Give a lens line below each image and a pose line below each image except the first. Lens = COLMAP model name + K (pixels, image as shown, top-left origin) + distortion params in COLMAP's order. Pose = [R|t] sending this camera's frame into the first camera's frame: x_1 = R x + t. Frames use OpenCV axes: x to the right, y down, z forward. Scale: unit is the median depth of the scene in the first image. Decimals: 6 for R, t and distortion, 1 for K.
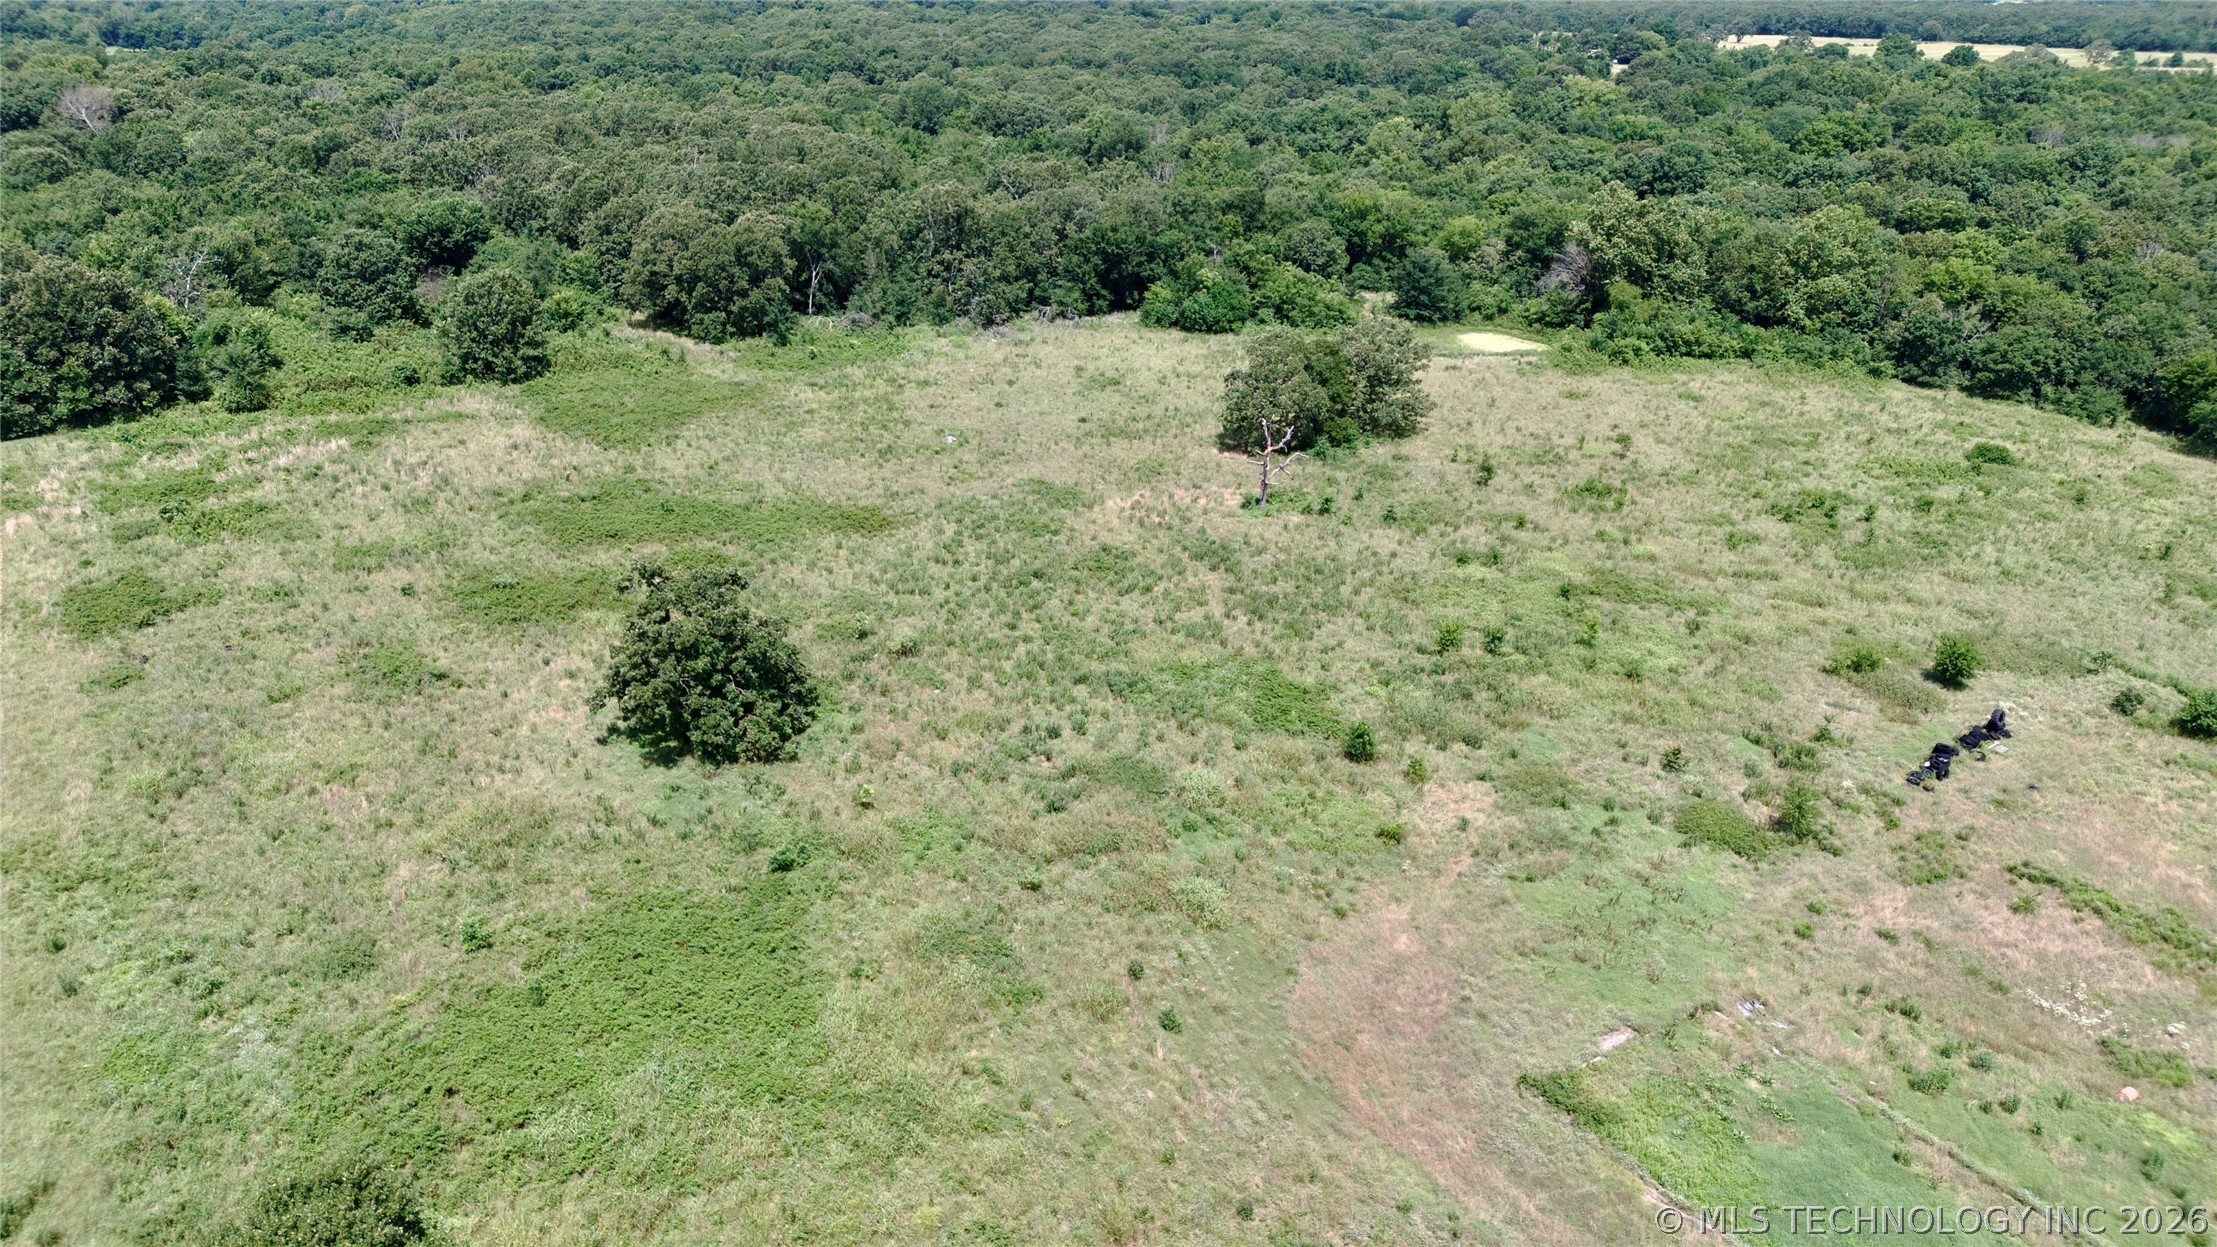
lens RADIAL K [[1586.7, 0, 1100.1], [0, 1586.7, 626.0], [0, 0, 1]] dist [0.060844, -0.054032]
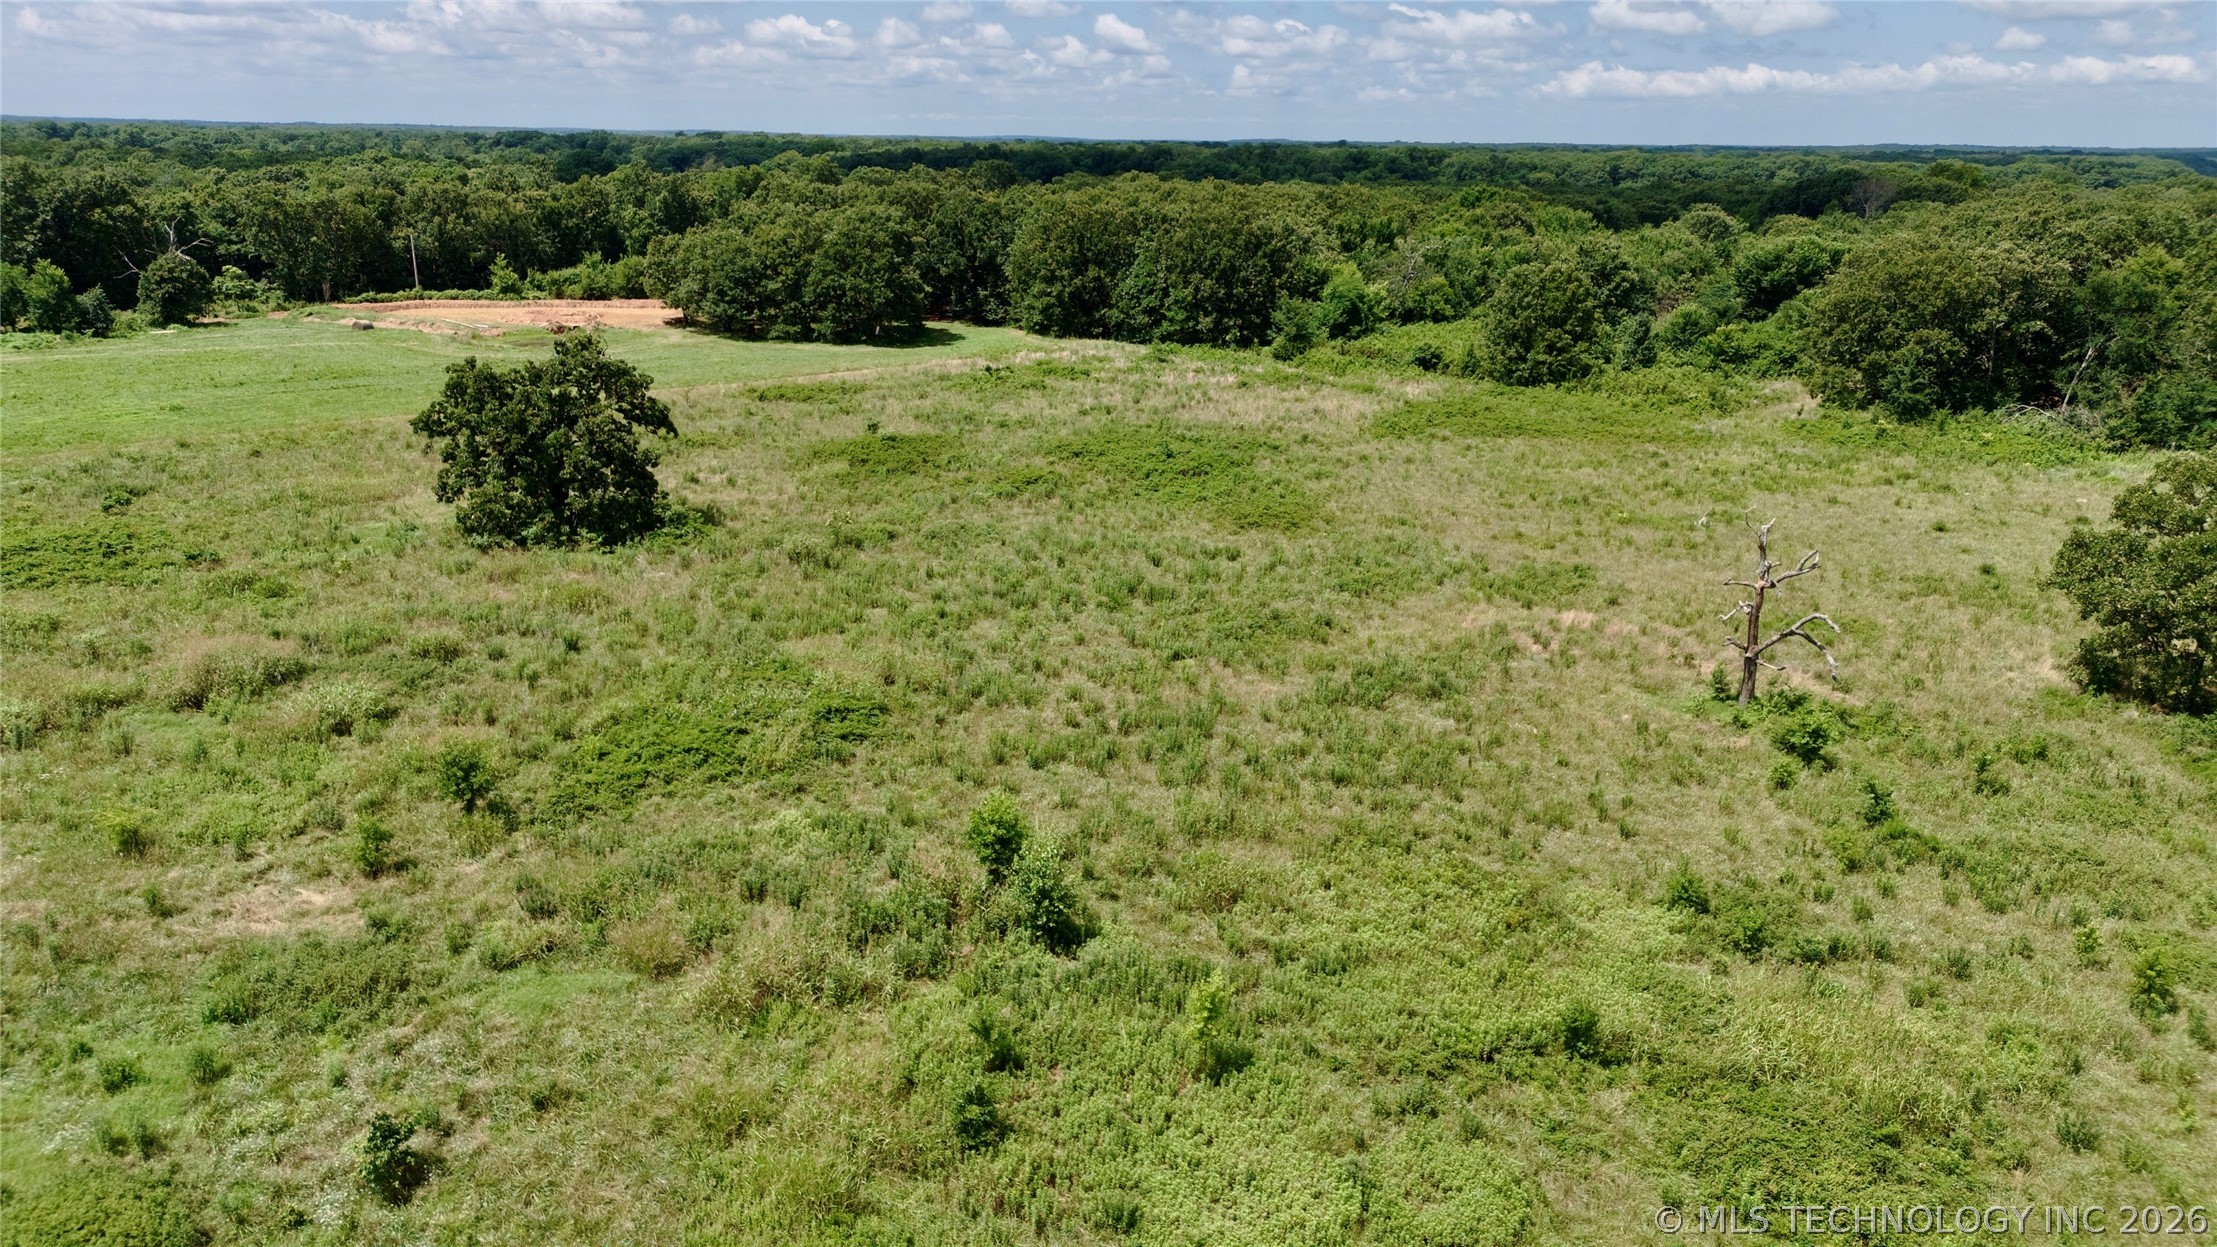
lens RADIAL K [[1555.3, 0, 1080.4], [0, 1555.3, 620.9], [0, 0, 1]] dist [0.046702, -0.039777]
pose [[0.258960, 0.267698, -0.928050, 0.323576], [-0.380371, 0.911450, 0.156772, -0.066076], [0.887839, 0.312406, 0.337854, 0.451693]]
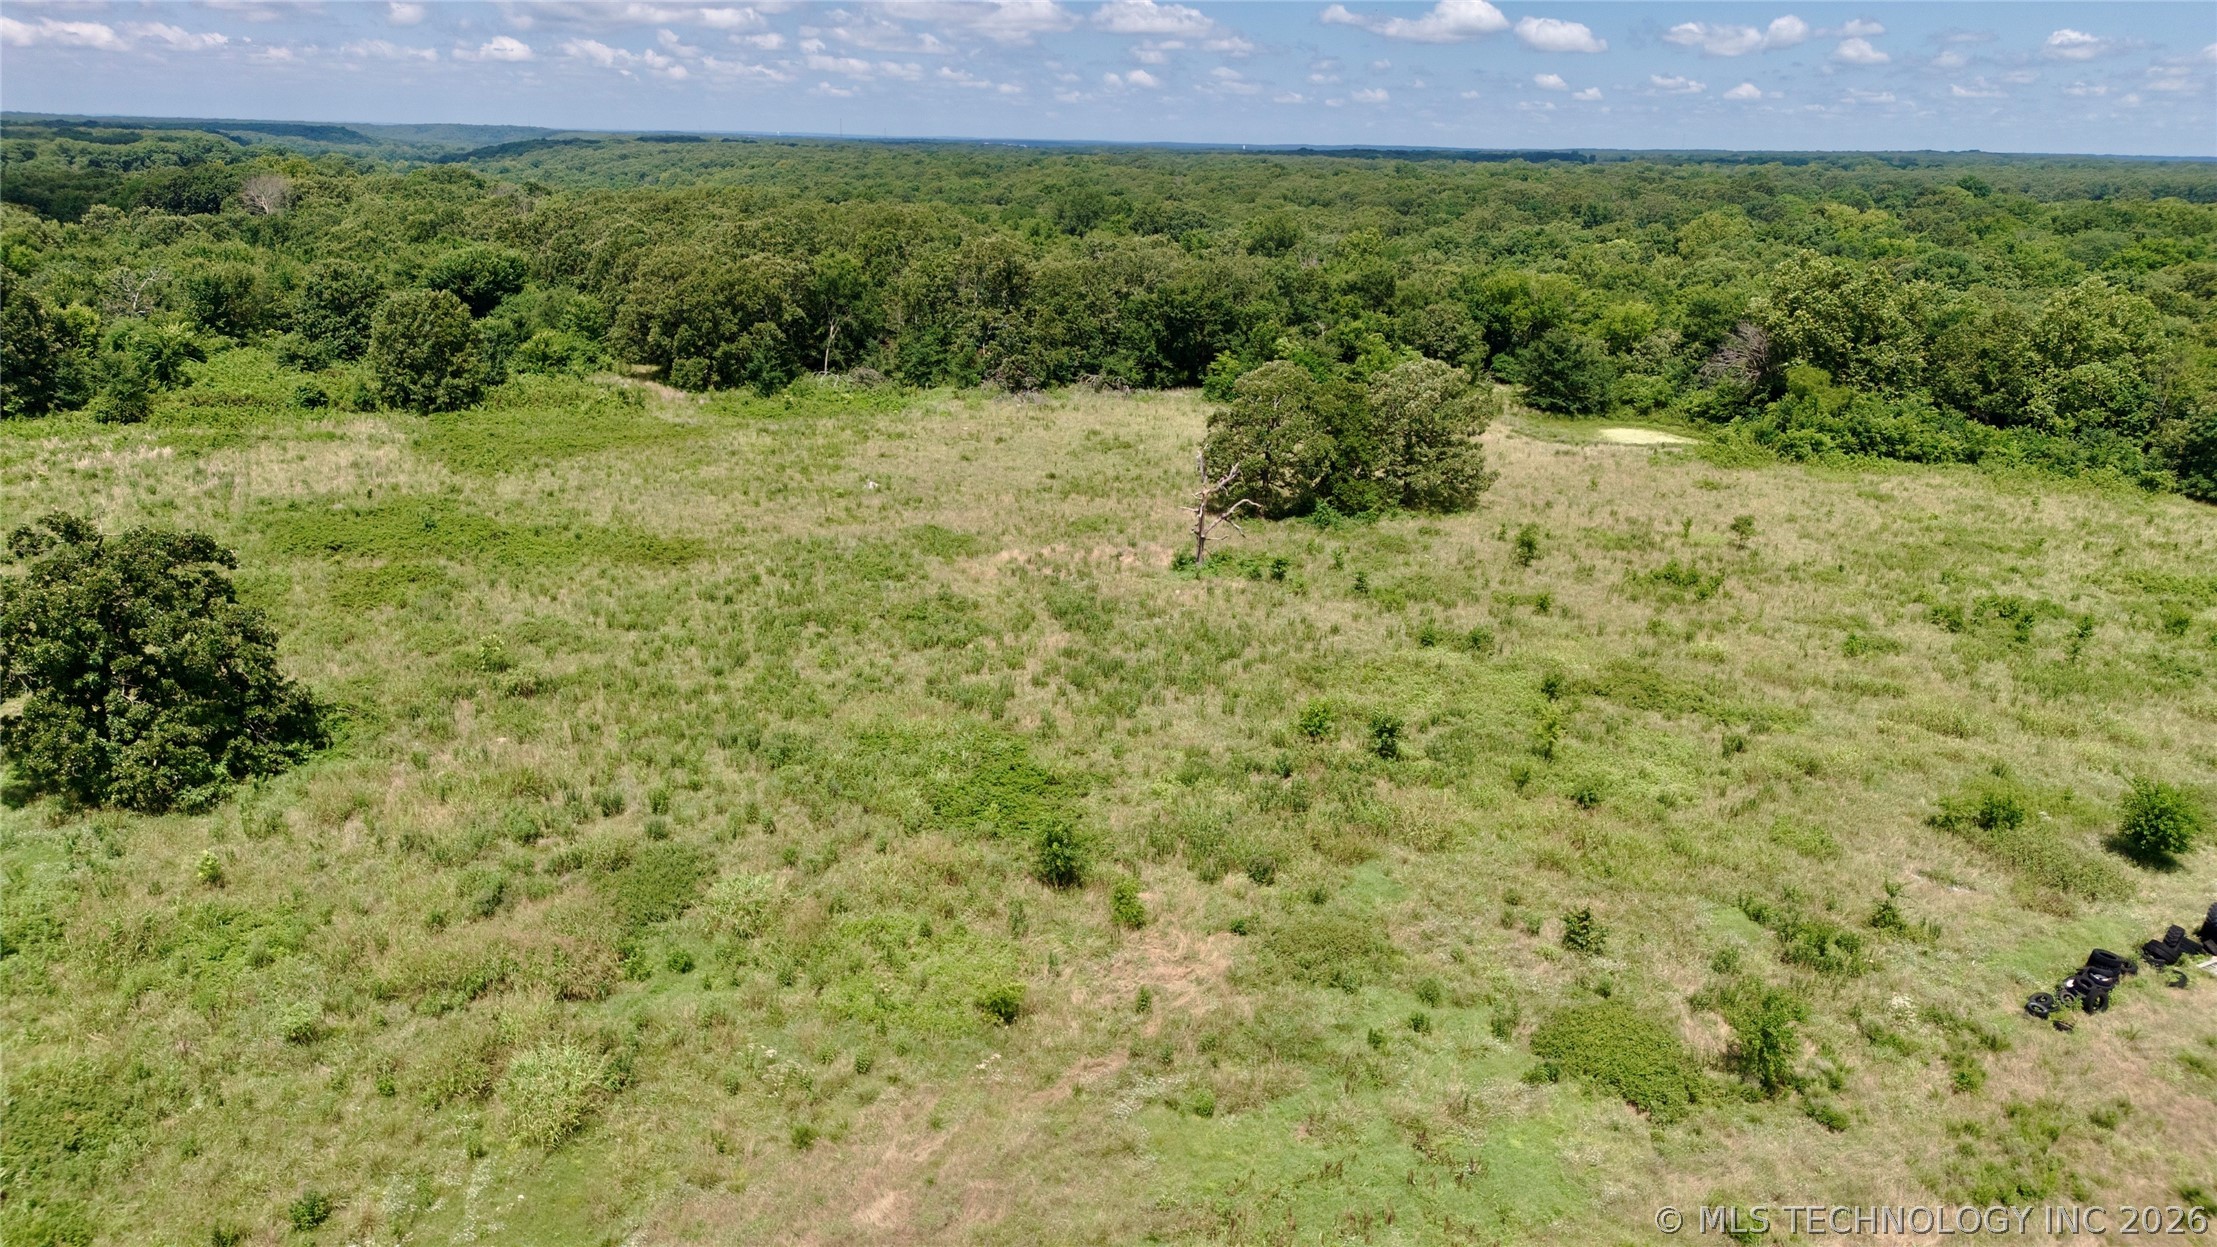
lens RADIAL K [[1580.0, 0, 1095.7], [0, 1580.0, 624.0], [0, 0, 1]] dist [0.064484, -0.059207]
pose [[0.982876, 0.055516, -0.175707, 0.128155], [-0.073964, 0.992210, -0.100242, 0.020168], [0.168773, 0.111522, 0.979325, 0.176755]]
